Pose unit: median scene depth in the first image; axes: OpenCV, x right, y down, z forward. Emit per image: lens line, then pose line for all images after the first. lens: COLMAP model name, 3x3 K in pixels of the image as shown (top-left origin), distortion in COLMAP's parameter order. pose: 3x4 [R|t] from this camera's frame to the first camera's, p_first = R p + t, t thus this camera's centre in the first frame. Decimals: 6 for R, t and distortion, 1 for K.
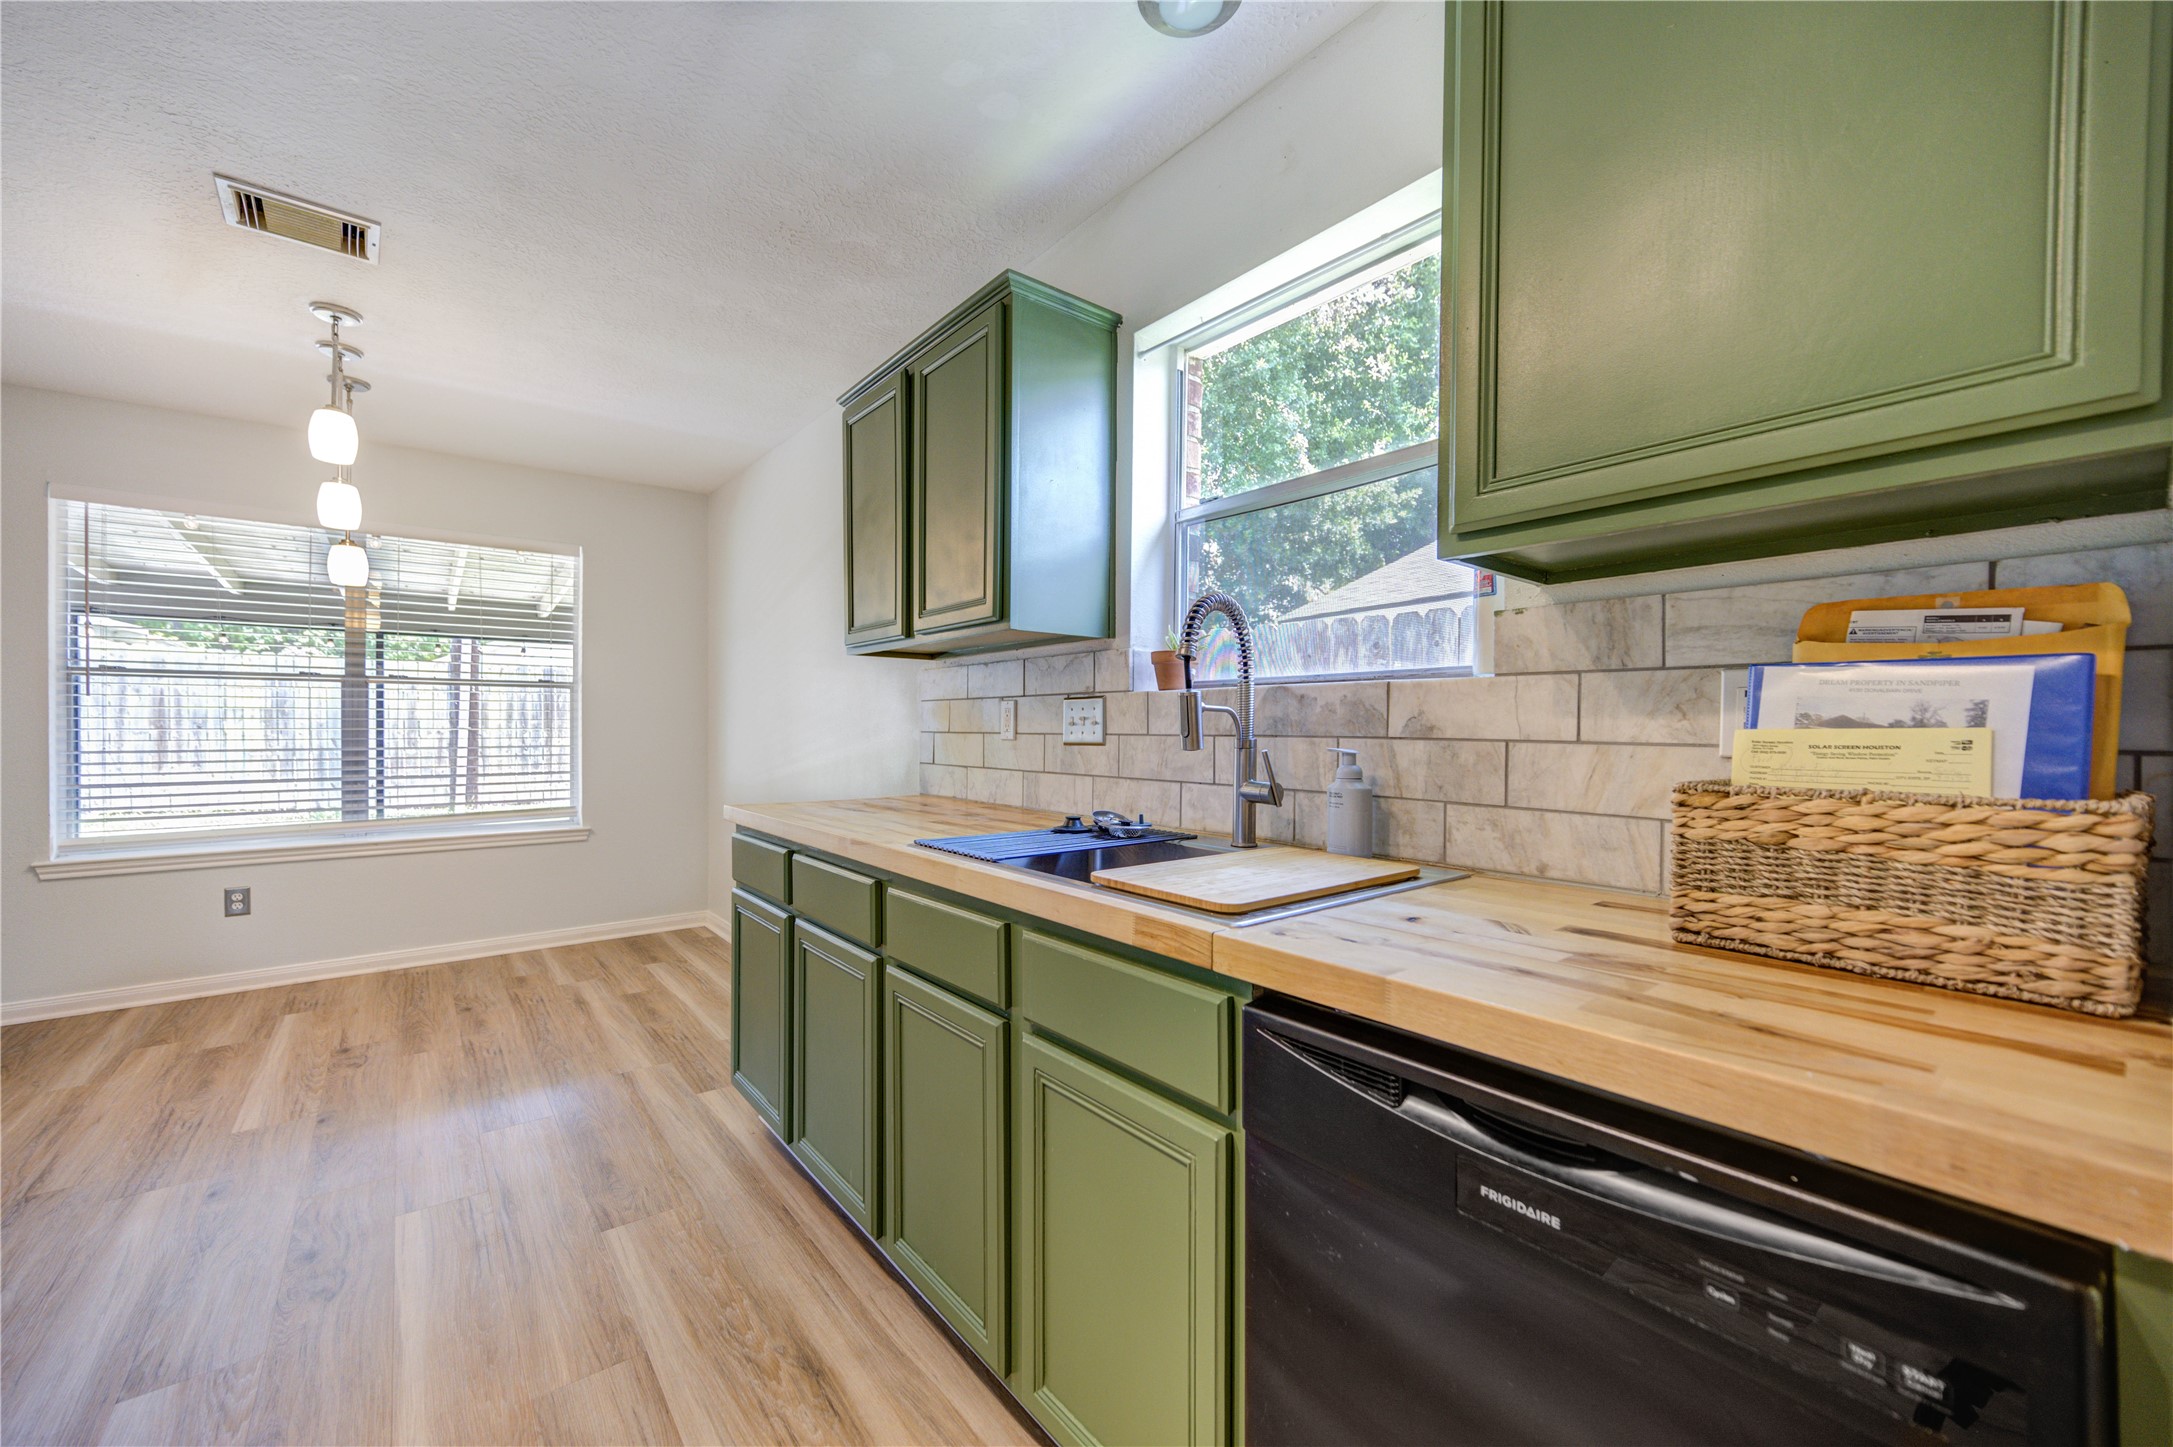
lens RADIAL K [[852.5, 0, 1099.4], [0, 852.5, 734.4], [0, 0, 1]] dist [0.001857, 0.000431]
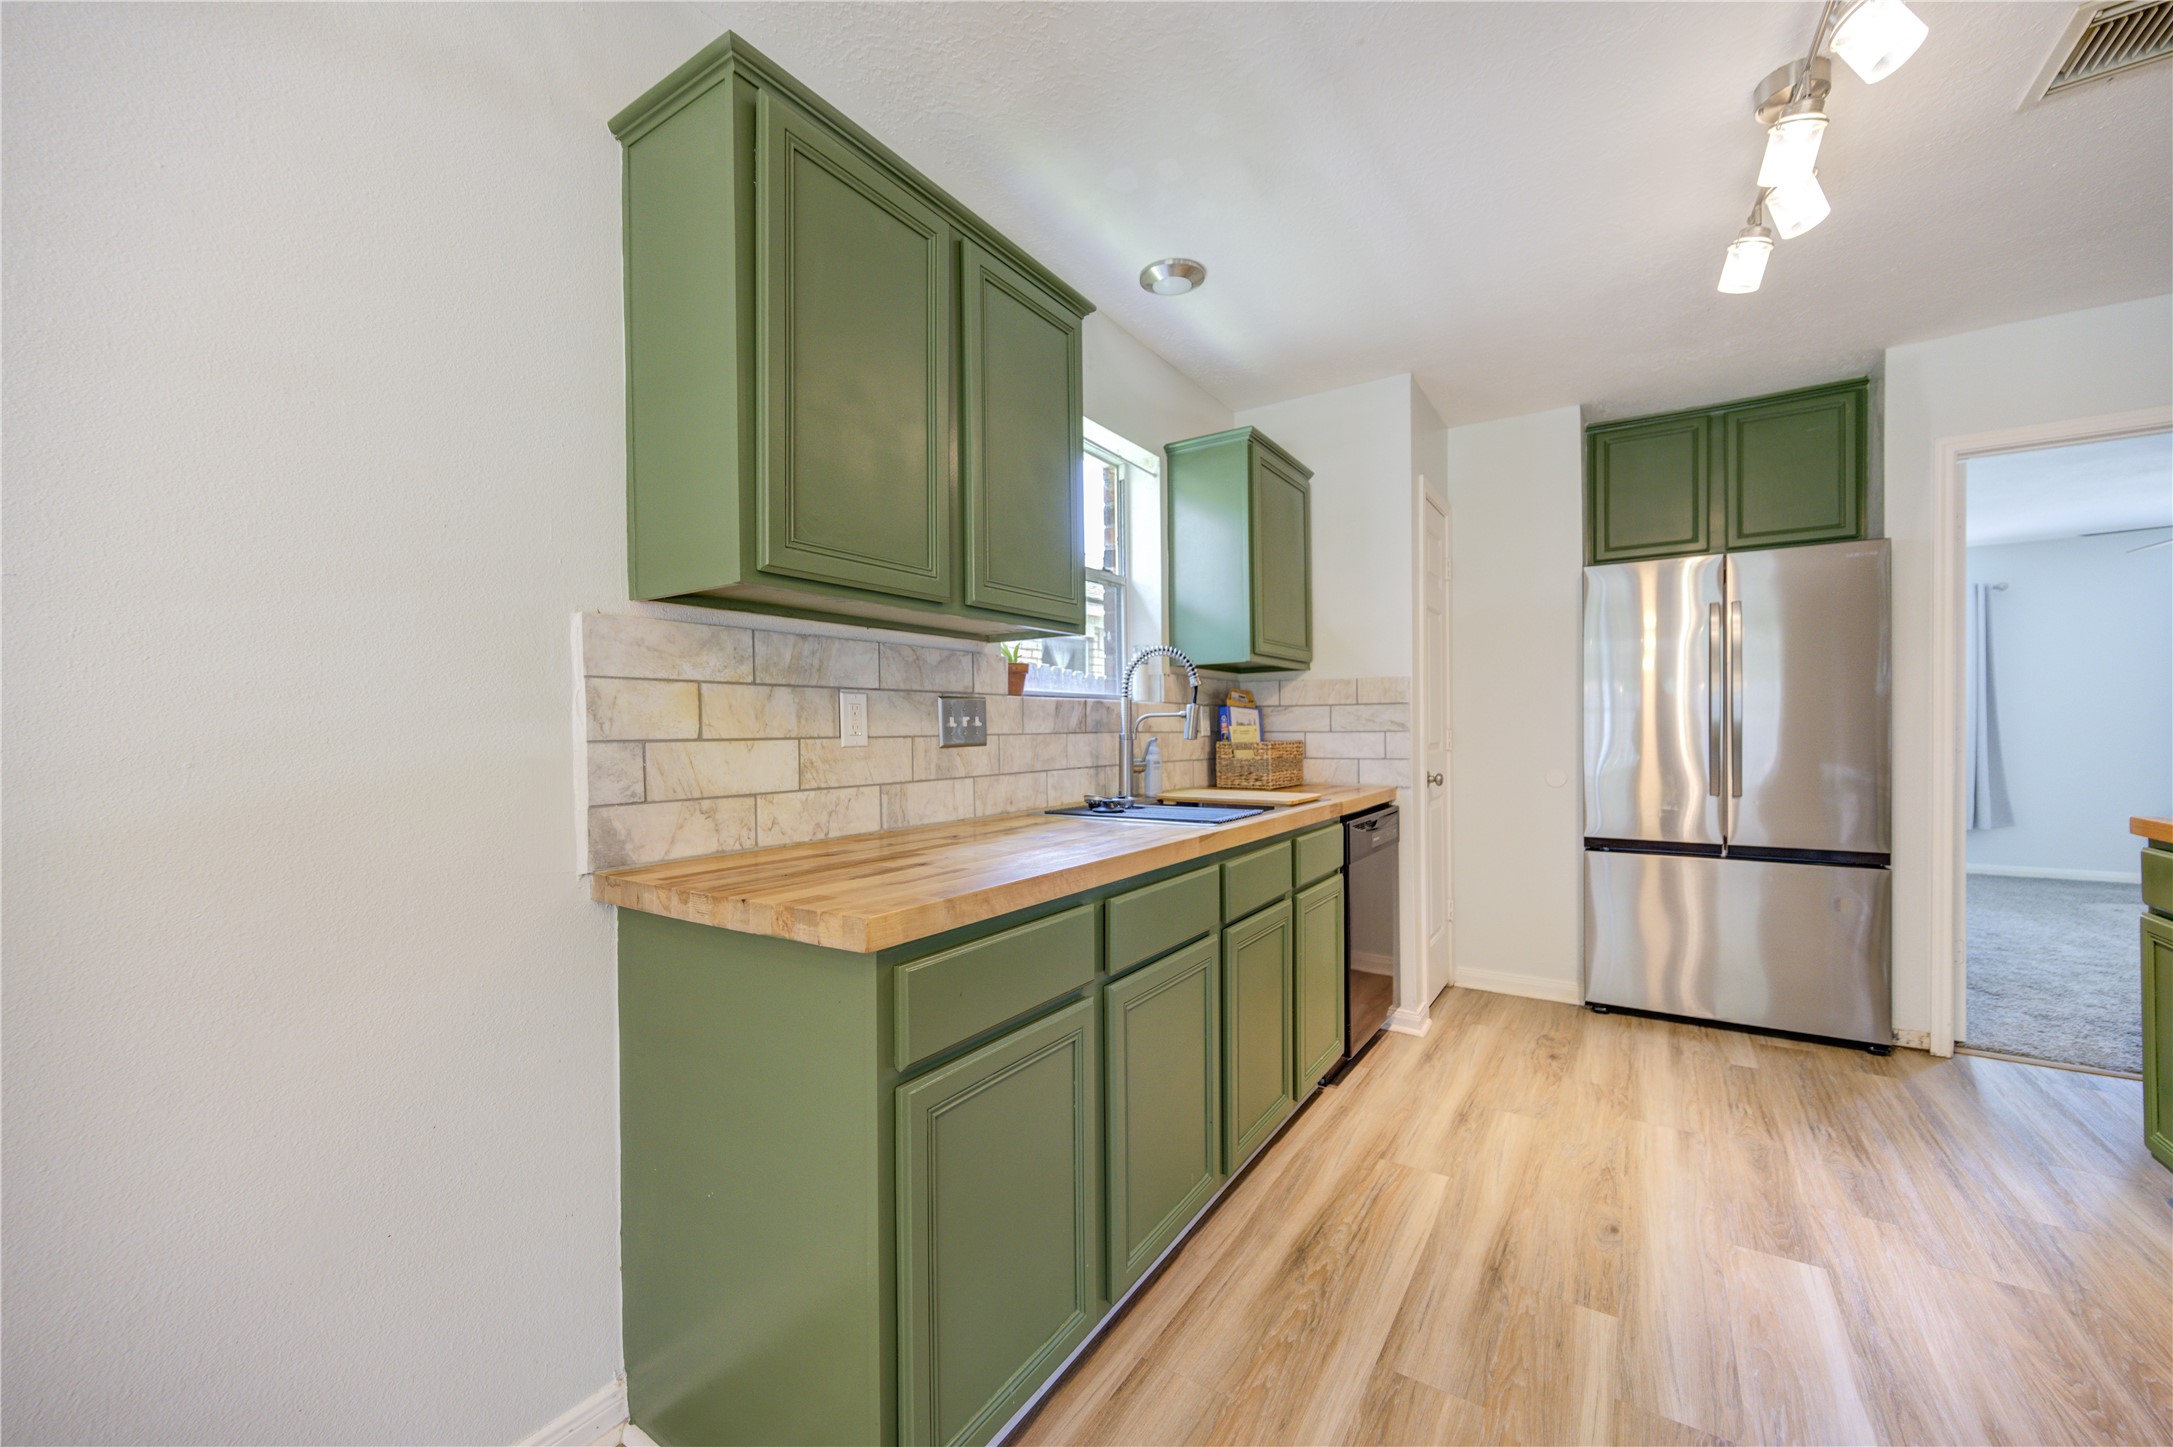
lens RADIAL K [[852.5, 0, 1091.1], [0, 852.5, 734.5], [0, 0, 1]] dist [0.001857, 0.000431]
pose [[-0.303721, -0.008791, 0.952721, -0.968951], [0.014712, 0.999795, 0.013915, -0.012215], [-0.952647, 0.018243, -0.303529, 1.137818]]
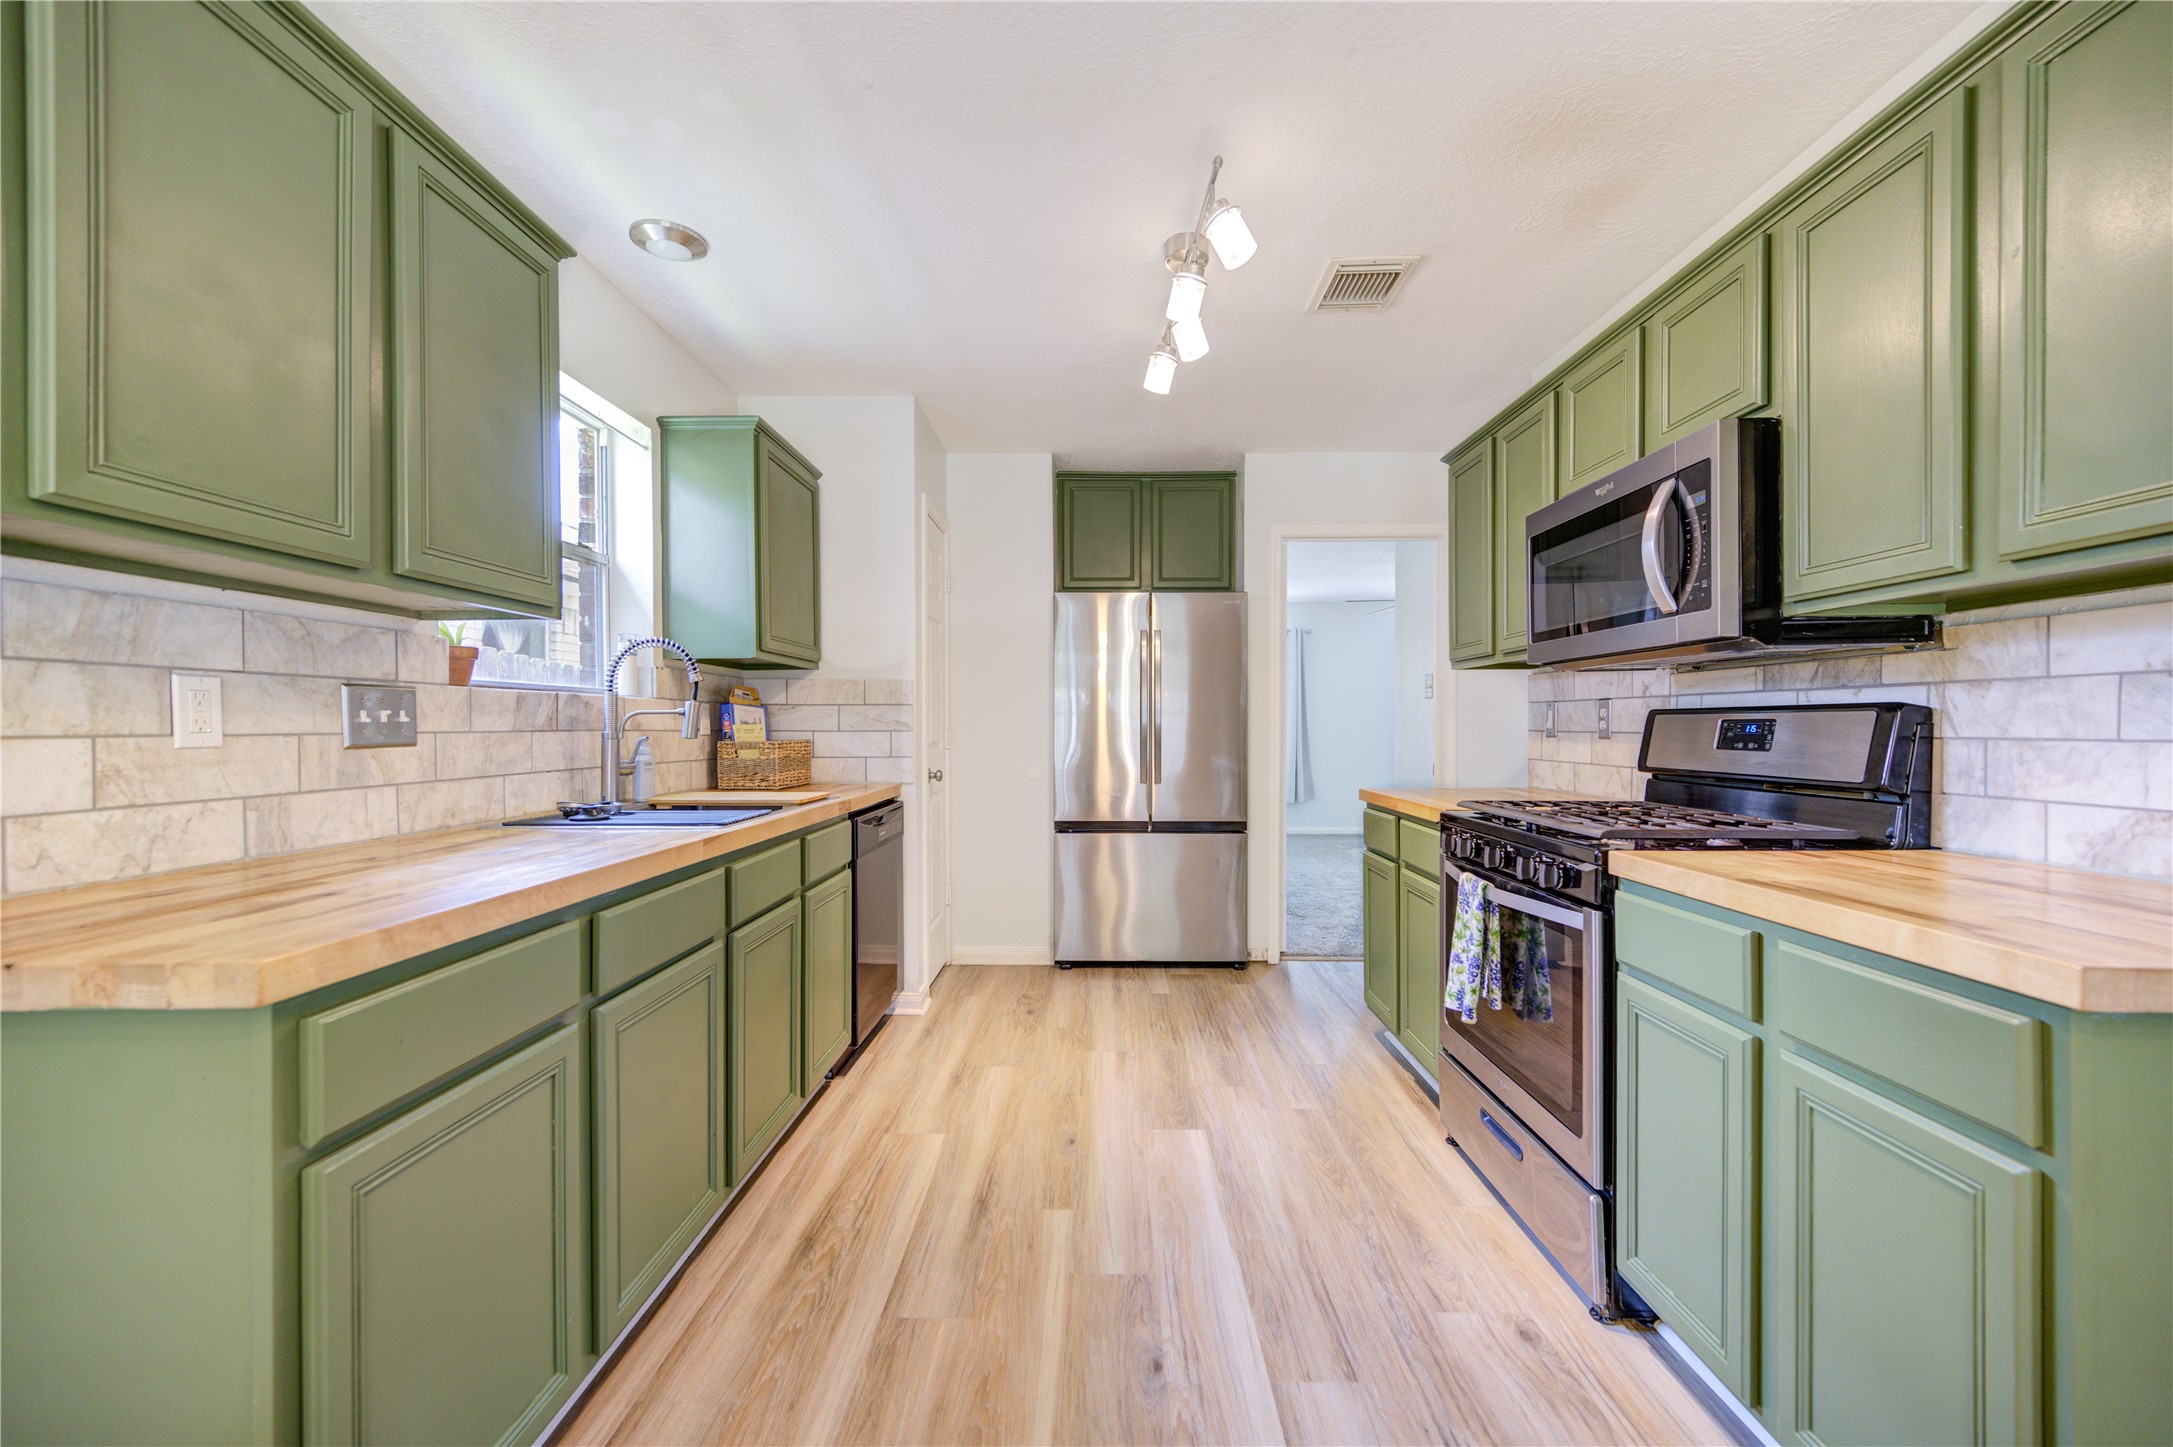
lens RADIAL K [[852.5, 0, 1089.7], [0, 852.5, 734.1], [0, 0, 1]] dist [0.001857, 0.000431]
pose [[-0.764717, -0.010473, 0.644281, -0.999037], [0.002189, 0.999820, 0.018850, -0.012460], [-0.644362, 0.015825, -0.764557, 1.161572]]
